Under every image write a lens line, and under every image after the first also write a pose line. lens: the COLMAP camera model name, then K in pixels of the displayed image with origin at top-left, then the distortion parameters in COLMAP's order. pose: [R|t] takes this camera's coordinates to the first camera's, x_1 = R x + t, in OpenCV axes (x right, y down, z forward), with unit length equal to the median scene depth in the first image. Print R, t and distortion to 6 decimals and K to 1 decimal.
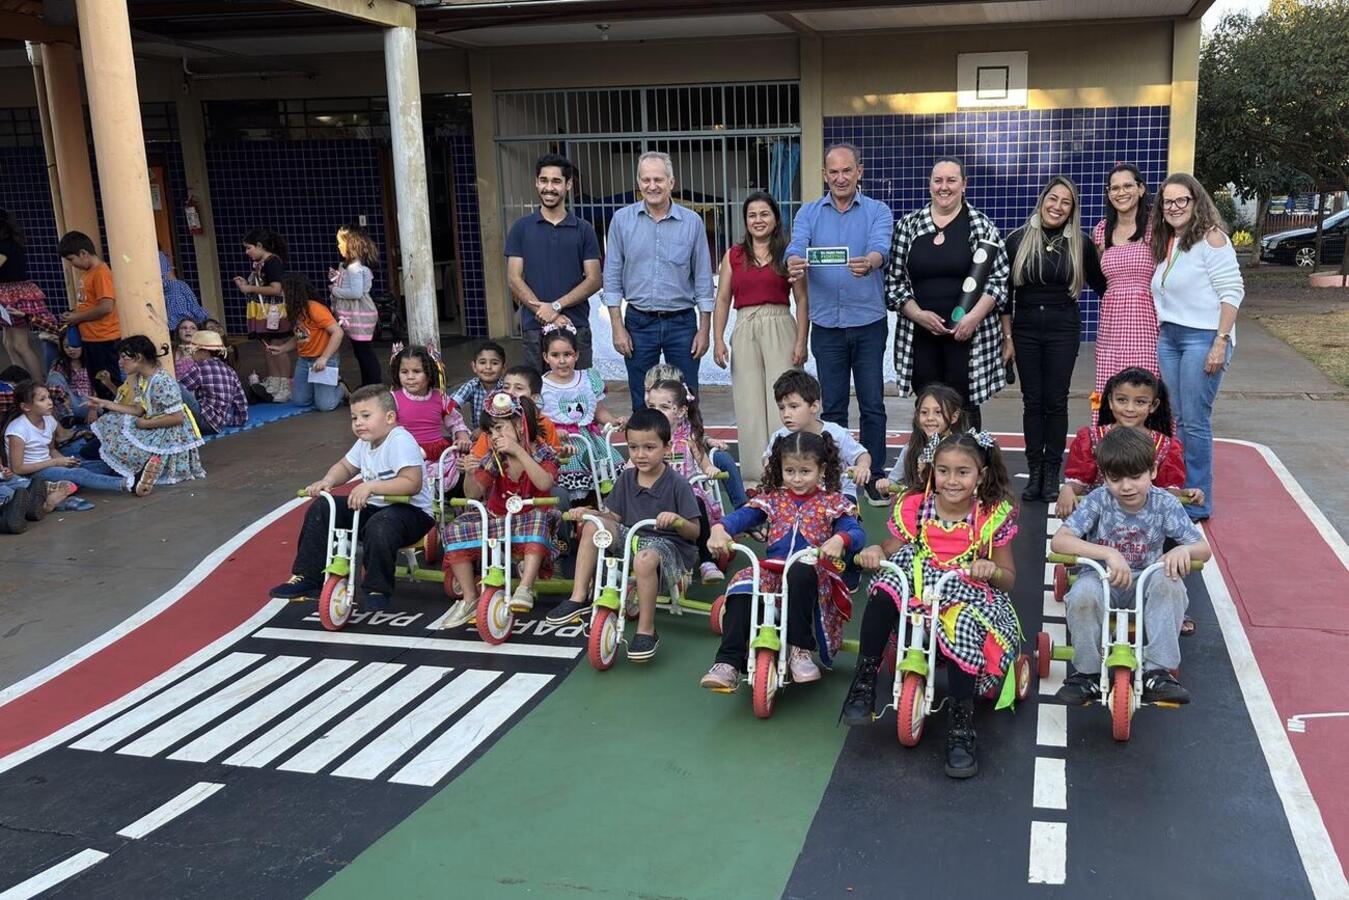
lens RADIAL K [[1222.5, 0, 773.4], [0, 1222.5, 451.9], [0, 0, 1]] dist [0.012264, -0.003532]
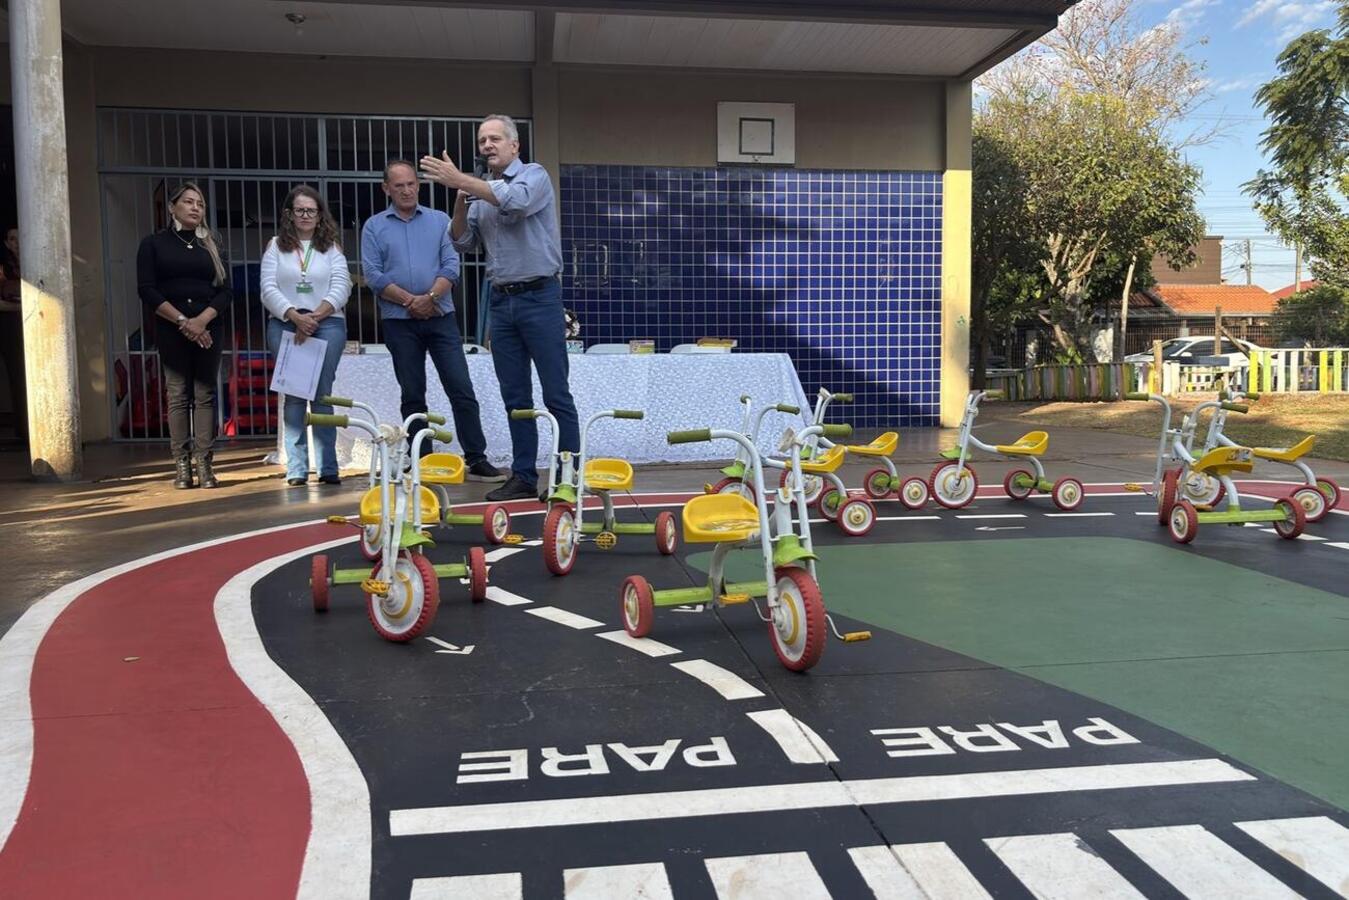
lens RADIAL K [[1222.5, 0, 773.4], [0, 1222.5, 451.9], [0, 0, 1]] dist [0.012264, -0.003532]
pose [[0.922191, -0.019734, 0.386232, -0.193689], [0.069862, 0.990767, -0.116186, 0.037169], [-0.380373, 0.134129, 0.915055, 0.258465]]
